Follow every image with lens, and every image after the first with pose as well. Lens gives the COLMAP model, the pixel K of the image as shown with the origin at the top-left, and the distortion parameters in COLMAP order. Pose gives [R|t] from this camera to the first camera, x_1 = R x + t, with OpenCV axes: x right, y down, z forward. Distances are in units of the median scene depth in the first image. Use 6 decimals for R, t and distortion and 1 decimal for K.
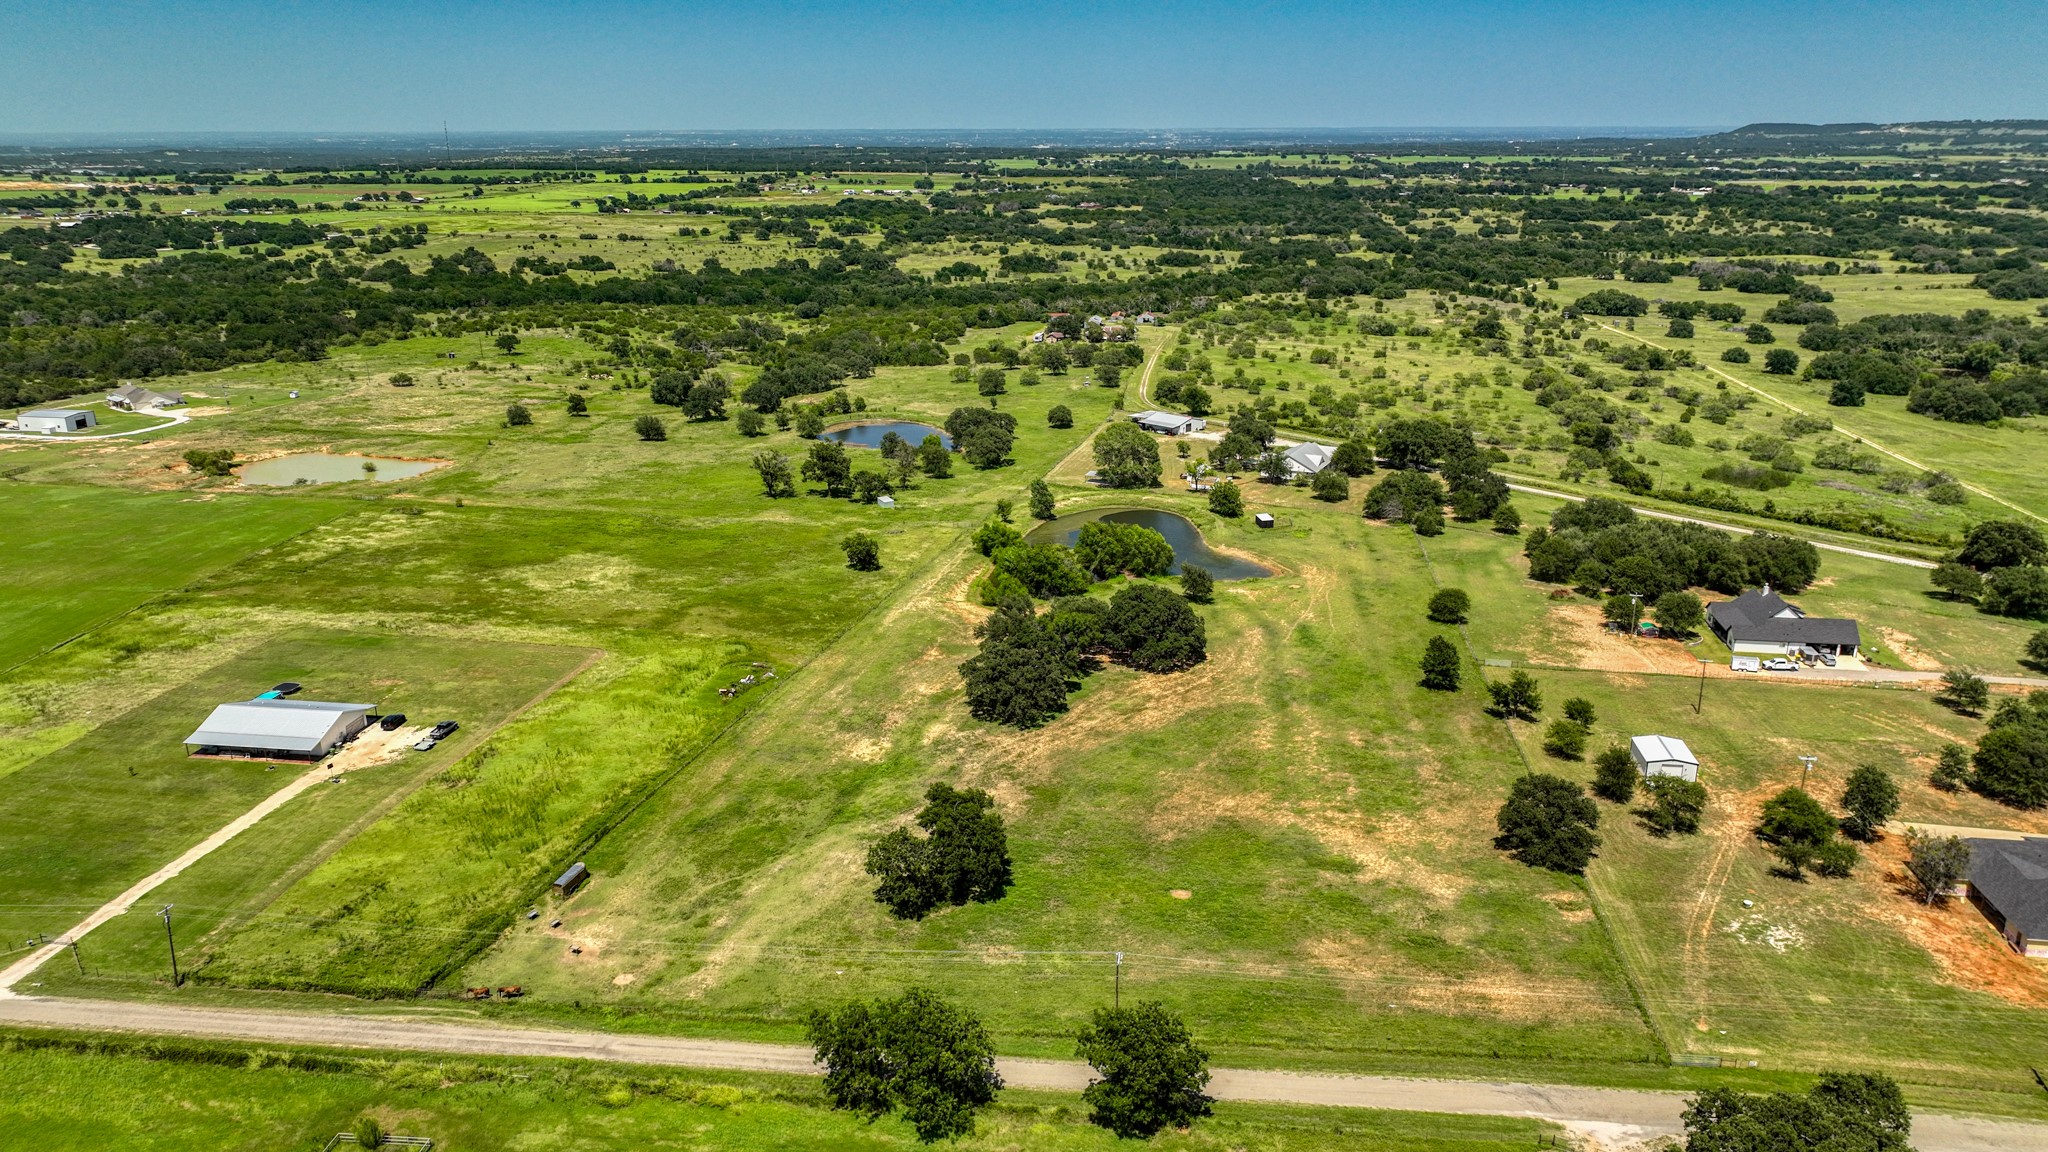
lens RADIAL K [[1433.3, 0, 1033.6], [0, 1433.3, 544.6], [0, 0, 1]] dist [-0.007515, 0.023612]
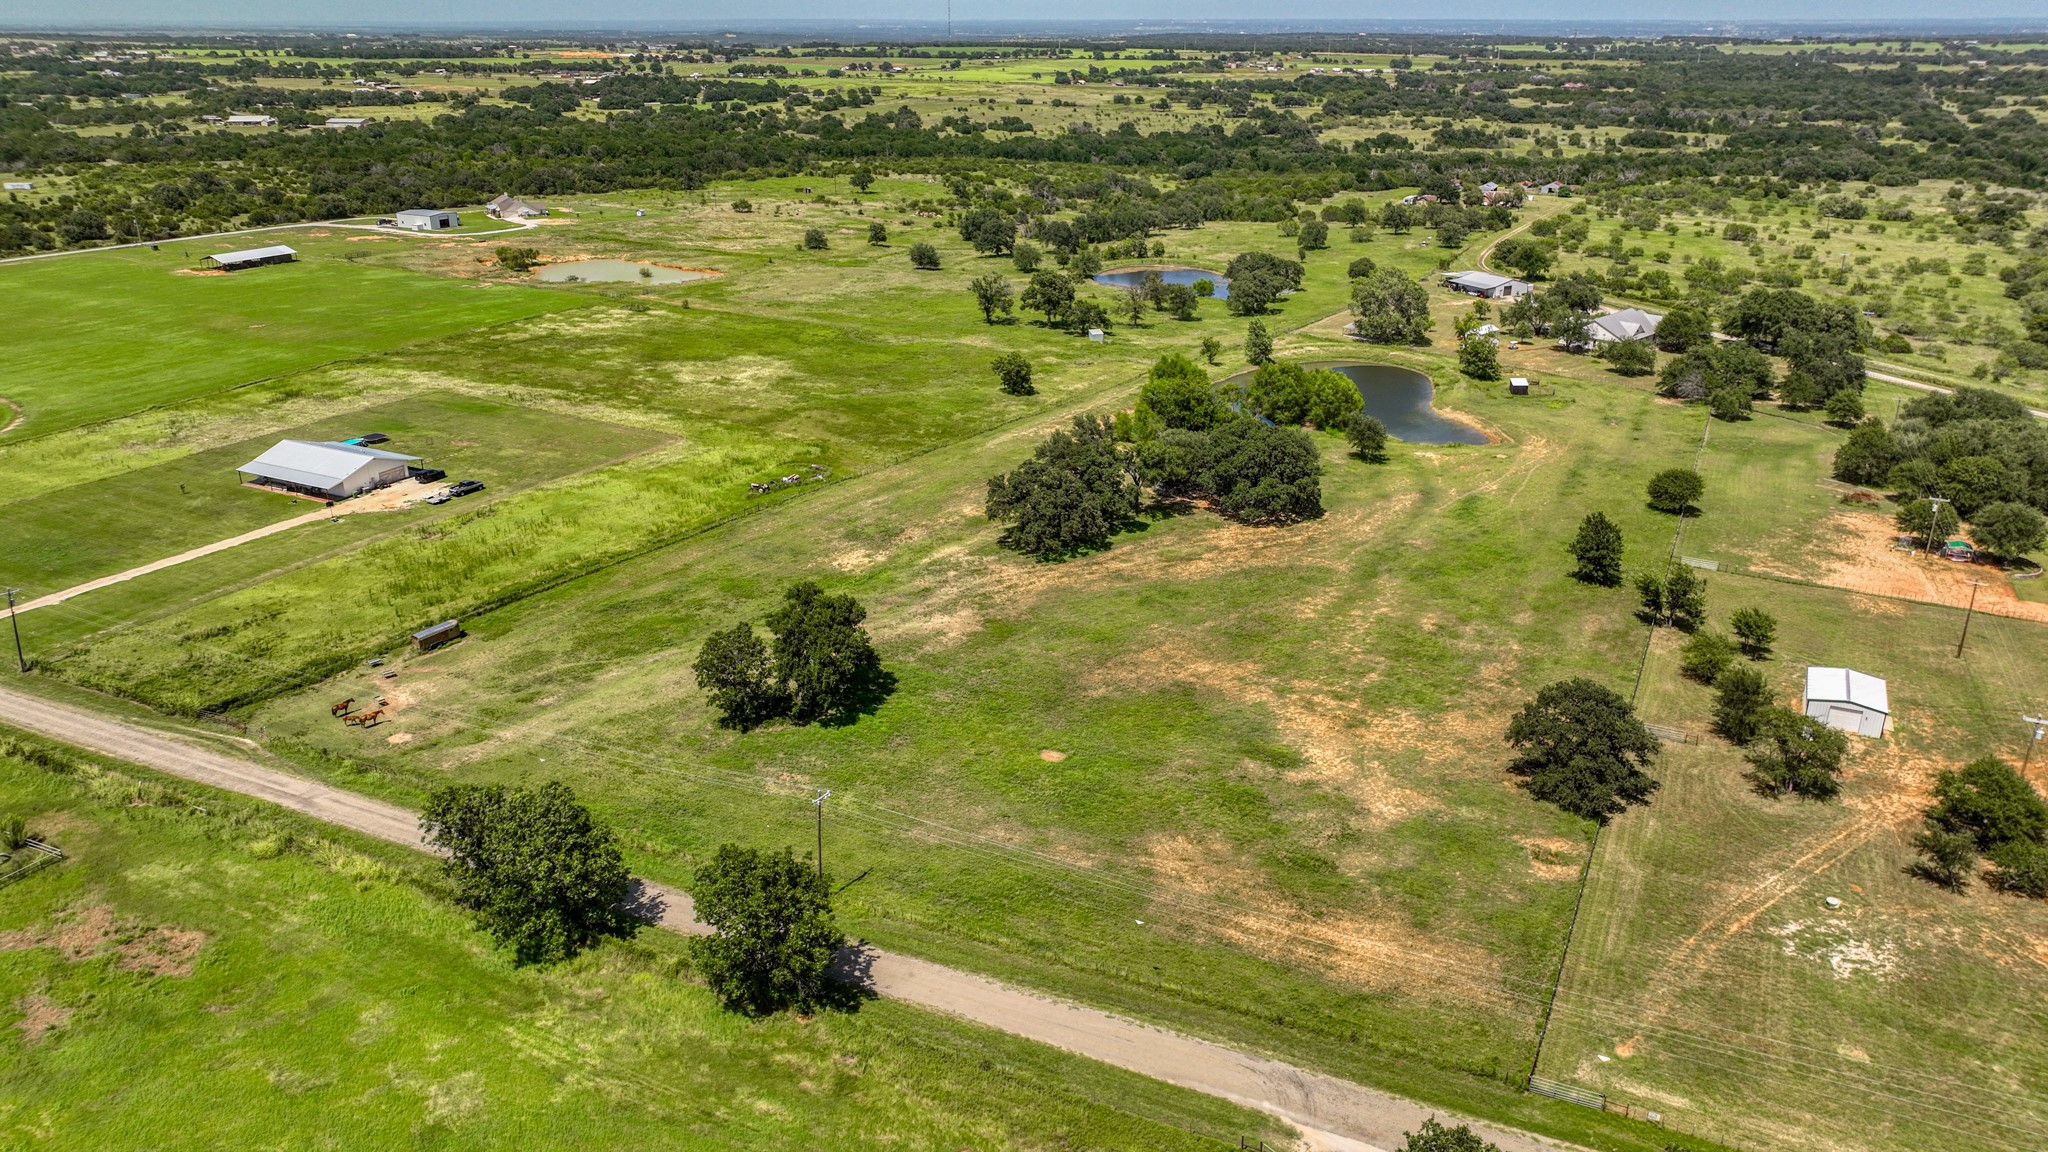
lens RADIAL K [[1433.3, 0, 1033.6], [0, 1433.3, 544.6], [0, 0, 1]] dist [-0.007515, 0.023612]
pose [[0.943984, 0.116309, -0.308815, 0.137862], [-0.094466, 0.991908, 0.084818, 0.025604], [0.316181, -0.050895, 0.947333, 0.104234]]
